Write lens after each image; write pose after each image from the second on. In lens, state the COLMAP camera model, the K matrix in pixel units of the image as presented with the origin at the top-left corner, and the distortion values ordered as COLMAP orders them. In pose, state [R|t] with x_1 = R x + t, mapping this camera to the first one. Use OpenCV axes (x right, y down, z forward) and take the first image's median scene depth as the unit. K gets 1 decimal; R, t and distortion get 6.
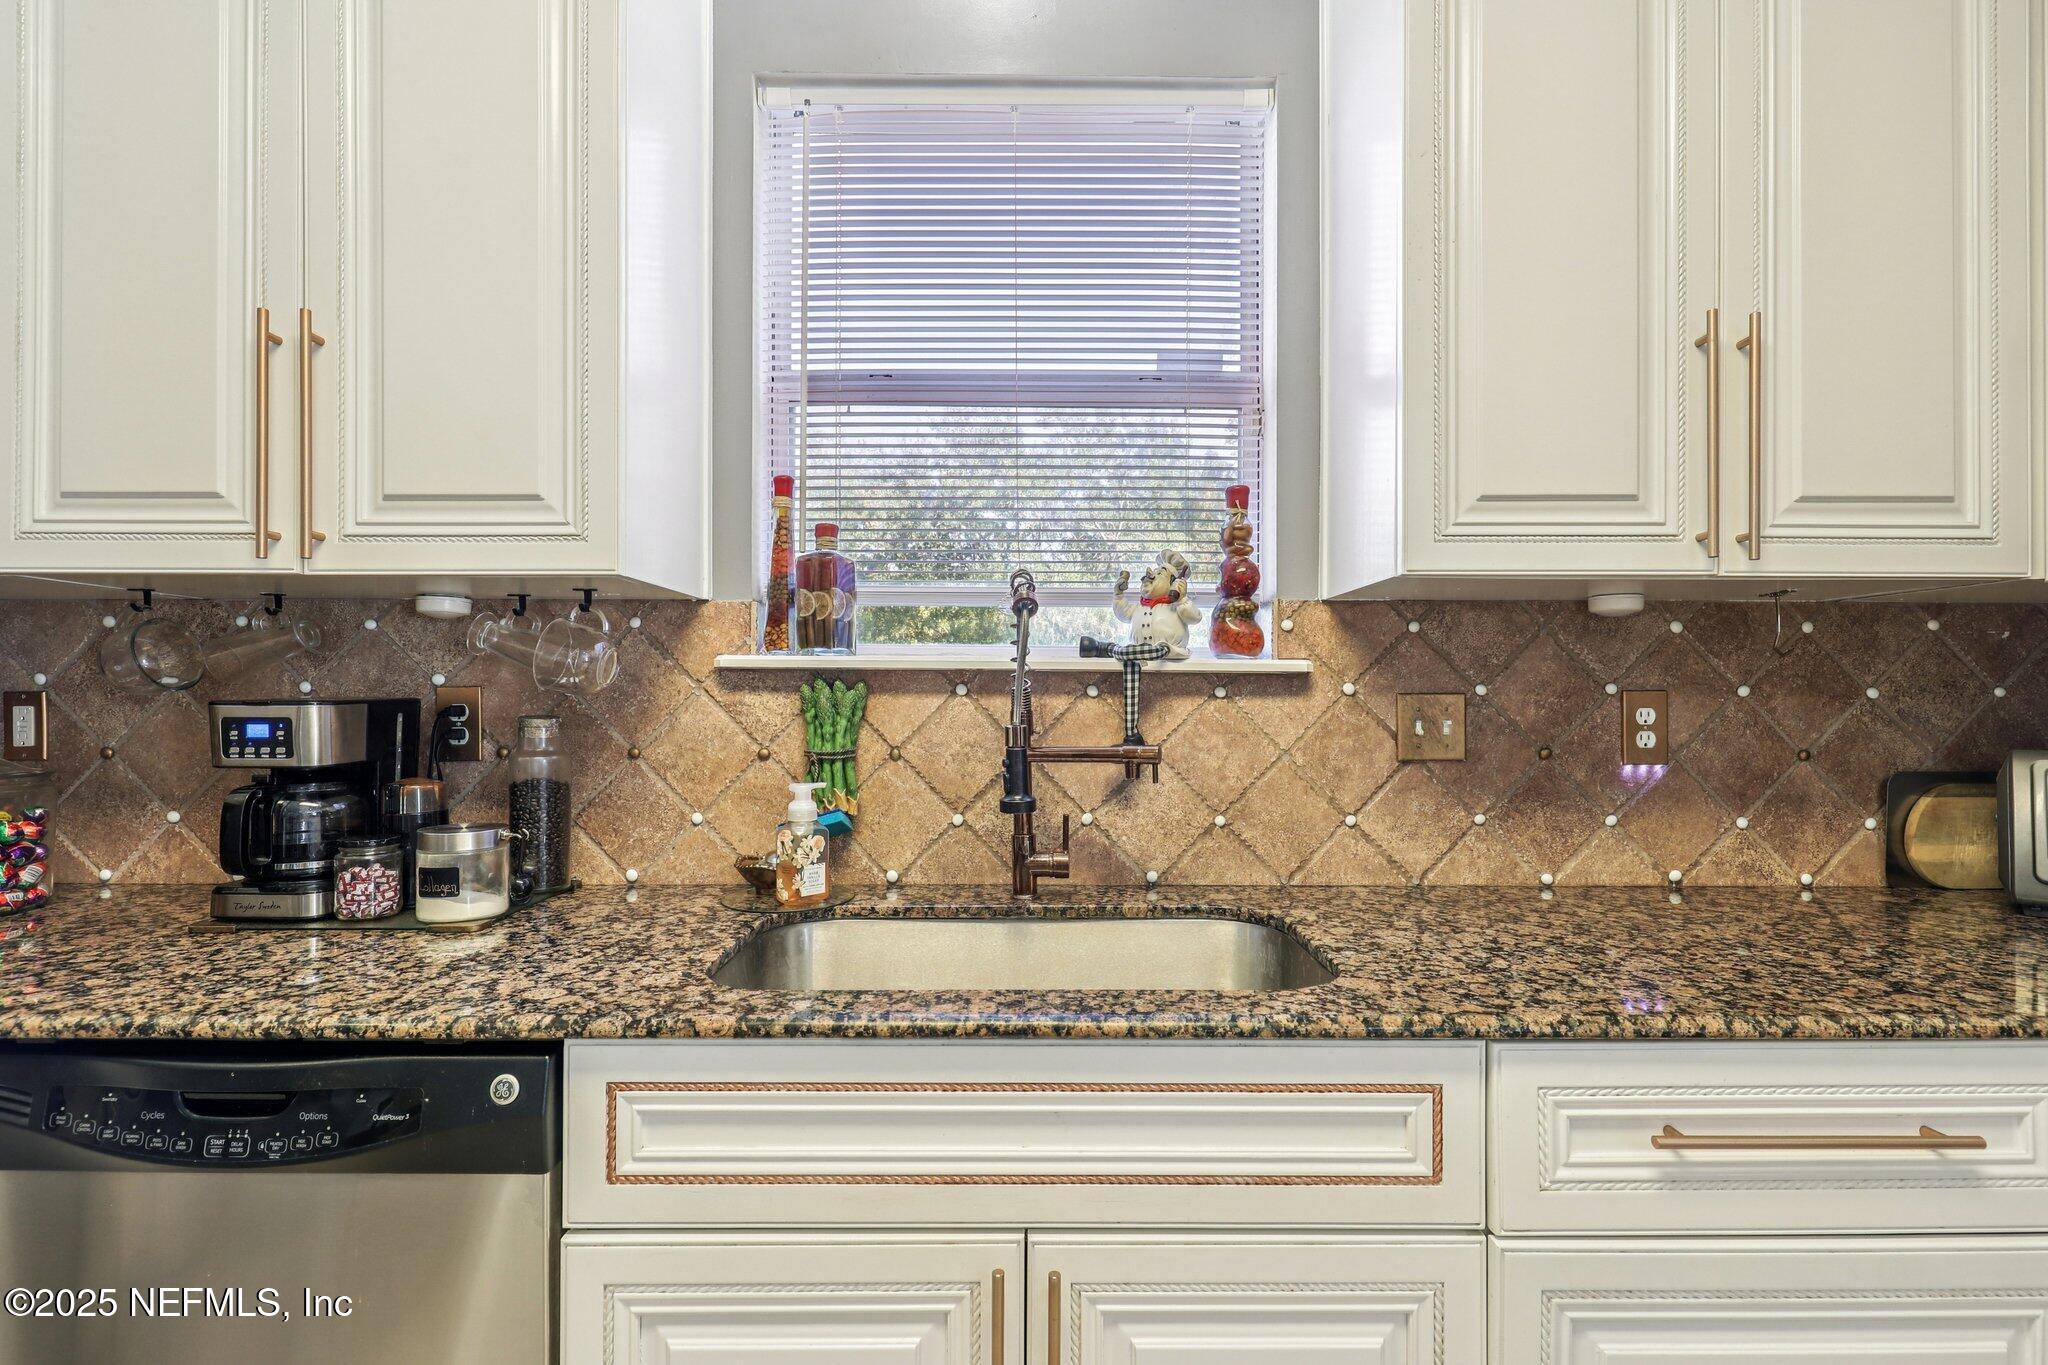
lens RADIAL K [[935.3, 0, 1022.8], [0, 935.3, 687.7], [0, 0, 1]] dist [0.002829, -0.001762]
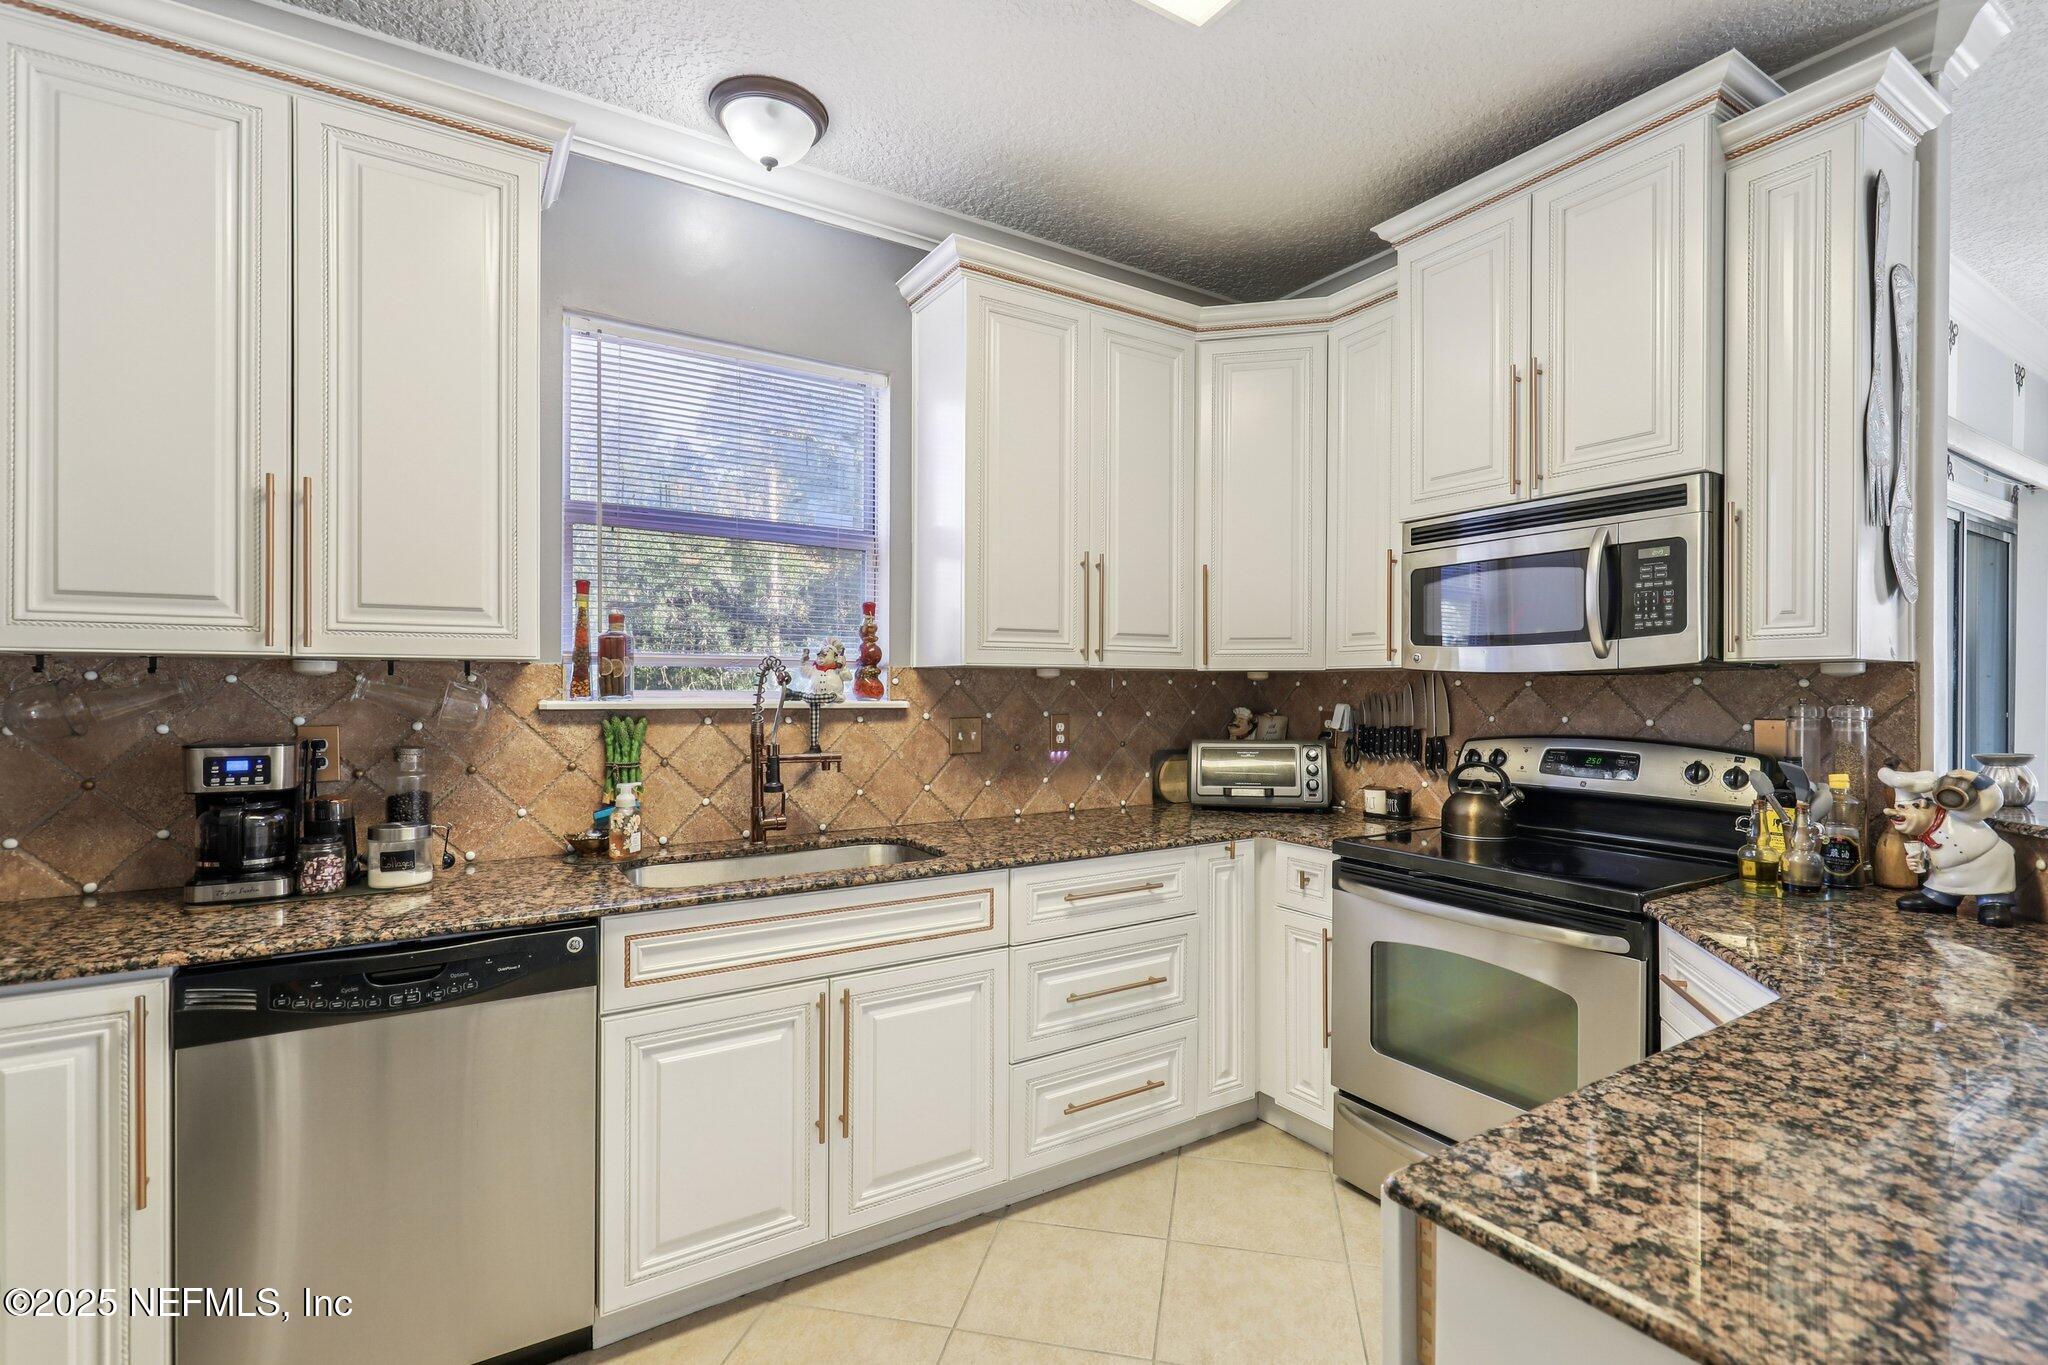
lens RADIAL K [[935.3, 0, 1031.9], [0, 935.3, 687.6], [0, 0, 1]] dist [0.002829, -0.001762]
pose [[0.843591, -0.000499, 0.536986, -0.492112], [-0.004504, 0.999958, 0.008005, -0.075147], [-0.536967, -0.009172, 0.843553, -0.700355]]
